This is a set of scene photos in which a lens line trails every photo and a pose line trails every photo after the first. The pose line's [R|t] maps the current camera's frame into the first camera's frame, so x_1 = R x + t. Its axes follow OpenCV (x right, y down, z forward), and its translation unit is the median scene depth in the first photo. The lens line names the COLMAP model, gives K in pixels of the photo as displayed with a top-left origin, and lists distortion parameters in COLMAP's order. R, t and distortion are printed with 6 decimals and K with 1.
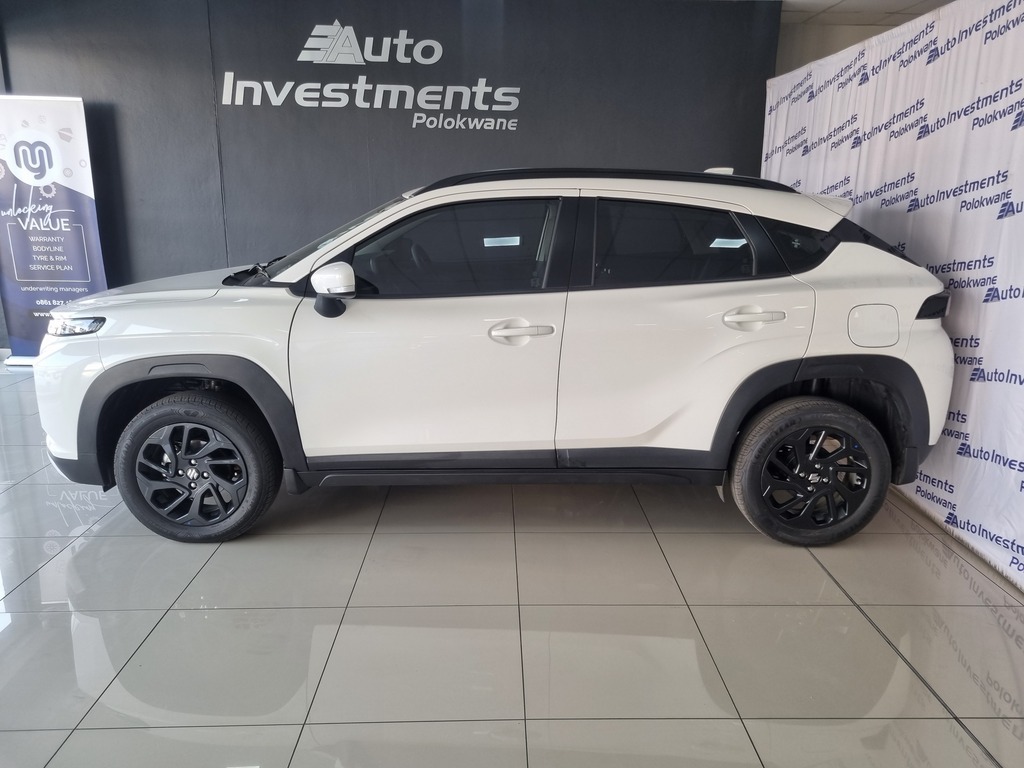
lens RADIAL K [[734.4, 0, 523.5], [0, 734.4, 386.9], [0, 0, 1]] dist [0.043452, -0.027312]
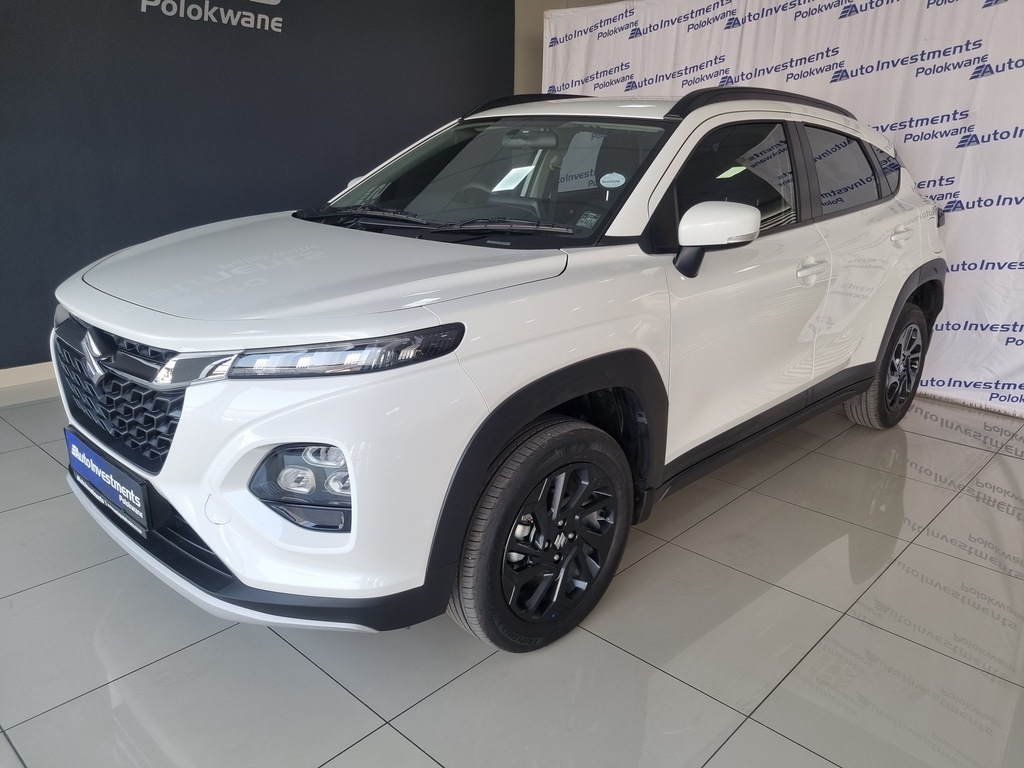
lens RADIAL K [[734.4, 0, 516.7], [0, 734.4, 377.5], [0, 0, 1]] dist [0.043452, -0.027312]
pose [[0.724798, -0.199323, 0.659498, -0.420169], [0.153729, 0.979891, 0.127206, -0.054161], [-0.671591, 0.009185, 0.740865, 0.260465]]
